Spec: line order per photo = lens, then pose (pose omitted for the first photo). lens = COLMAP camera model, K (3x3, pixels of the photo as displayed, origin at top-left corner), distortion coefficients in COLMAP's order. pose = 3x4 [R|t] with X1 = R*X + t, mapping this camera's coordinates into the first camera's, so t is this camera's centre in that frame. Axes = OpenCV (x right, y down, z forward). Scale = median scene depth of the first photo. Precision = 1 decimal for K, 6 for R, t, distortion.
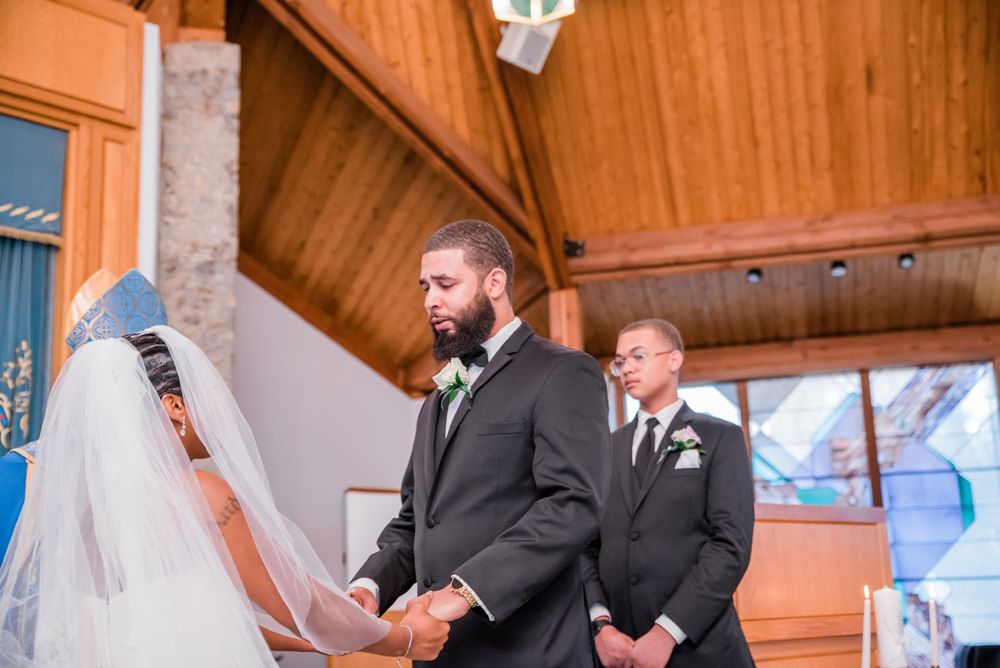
lens RADIAL K [[1202.7, 0, 499.8], [0, 1202.7, 335.6], [0, 0, 1]] dist [0.002693, 0.234370]
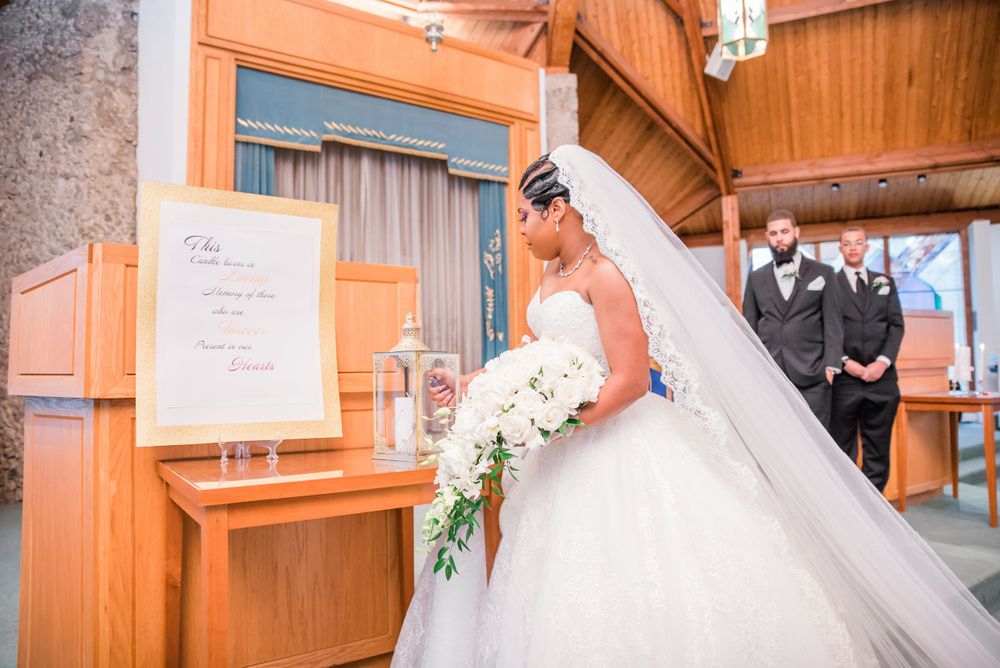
lens RADIAL K [[679.3, 0, 504.2], [0, 679.3, 336.9], [0, 0, 1]] dist [-0.134646, 0.097144]
pose [[0.985352, 0.009868, -0.170247, -0.124142], [0.021172, 0.983522, 0.179547, -0.016059], [0.169213, -0.180522, 0.968906, -0.122510]]
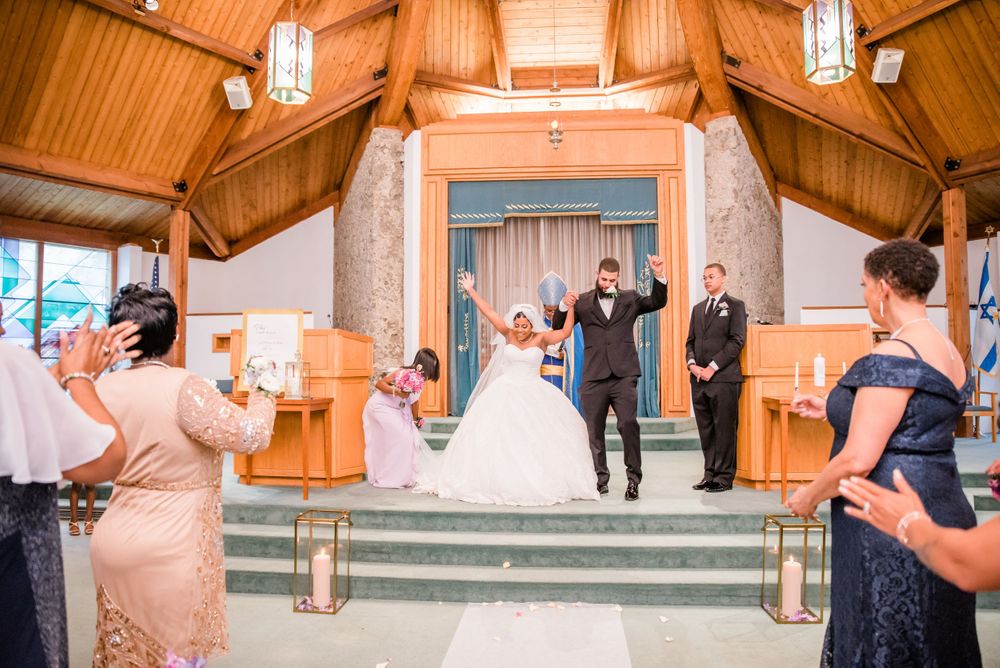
lens RADIAL K [[679.3, 0, 504.2], [0, 679.3, 336.9], [0, 0, 1]] dist [-0.134646, 0.097144]
pose [[0.646879, -0.004206, -0.762581, 0.385717], [0.150023, 0.981145, 0.121850, -0.042673], [0.747690, -0.193227, 0.635313, -0.162561]]
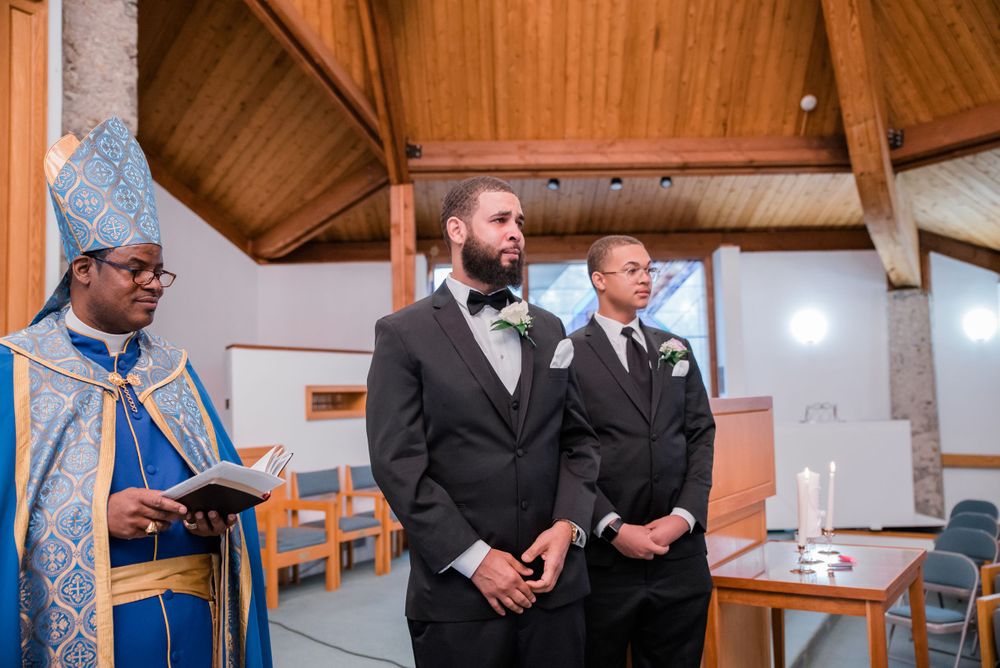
lens RADIAL K [[871.9, 0, 498.0], [0, 871.9, 334.0], [0, 0, 1]] dist [-0.073912, 0.126565]
pose [[0.967080, 0.031244, 0.252548, -0.076734], [-0.064759, 0.989977, 0.125507, -0.004874], [-0.246095, -0.137731, 0.959410, 0.113360]]
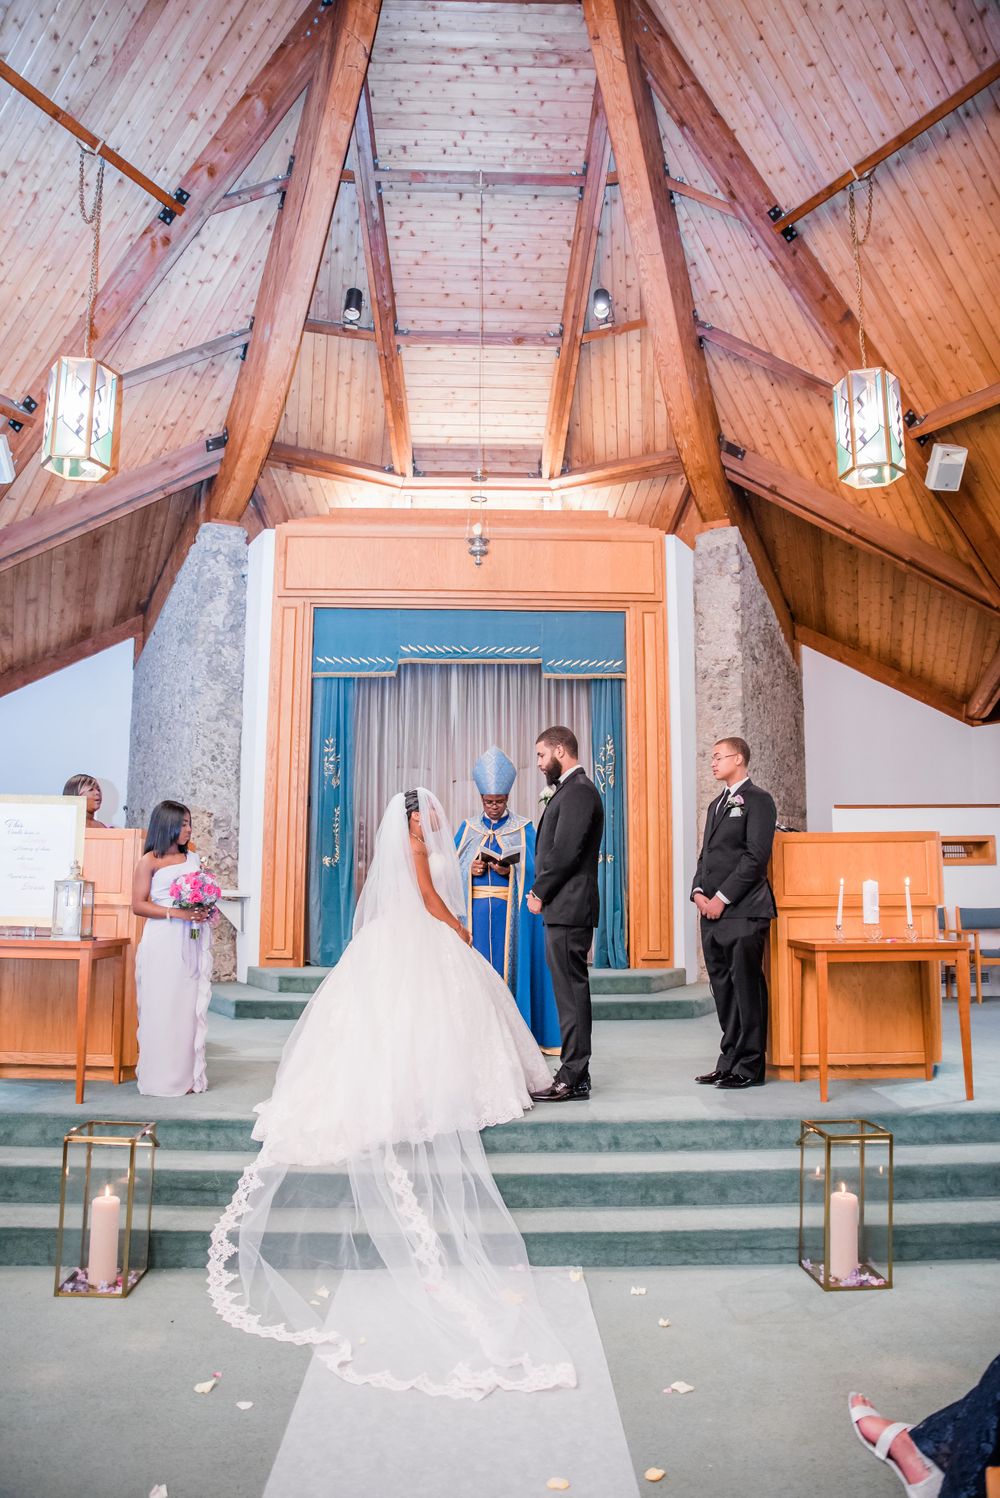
lens RADIAL K [[1017.5, 0, 501.8], [0, 1017.5, 749.3], [0, 0, 1]] dist [-0.134646, 0.097144]
pose [[0.730523, -0.059051, -0.680331, 0.370620], [0.123082, 0.991324, 0.046119, -0.044728], [0.671705, -0.117427, 0.731453, -0.163568]]
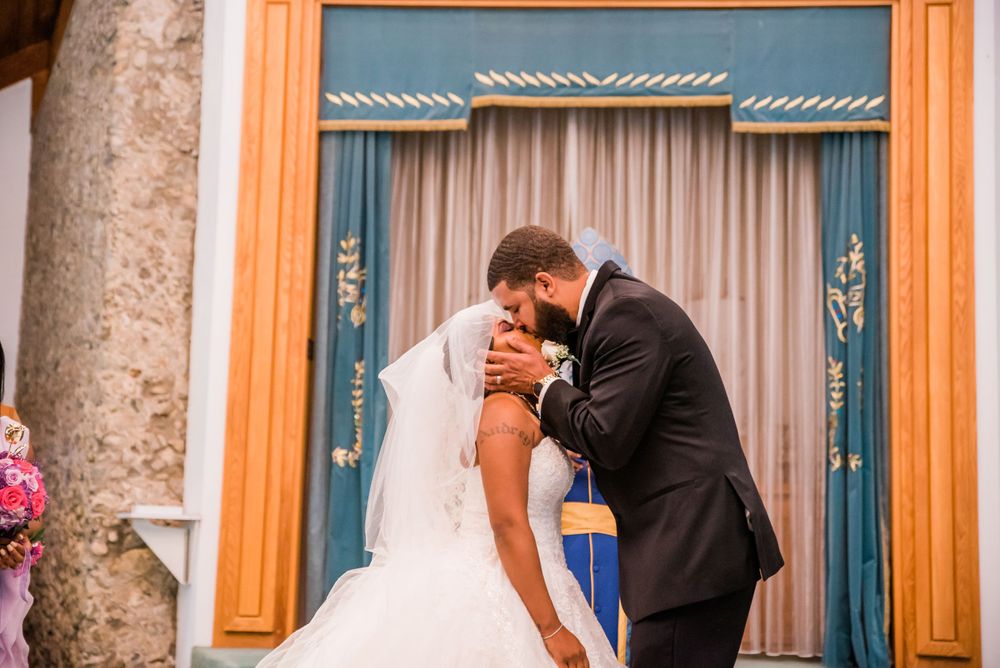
lens RADIAL K [[1499.0, 0, 504.3], [0, 1499.0, 332.0], [0, 0, 1]] dist [0.129350, 0.006793]
pose [[0.657666, -0.041297, -0.752177, 0.241451], [0.117608, 0.991881, 0.048372, -0.006890], [0.744073, -0.120275, 0.657183, -0.027087]]
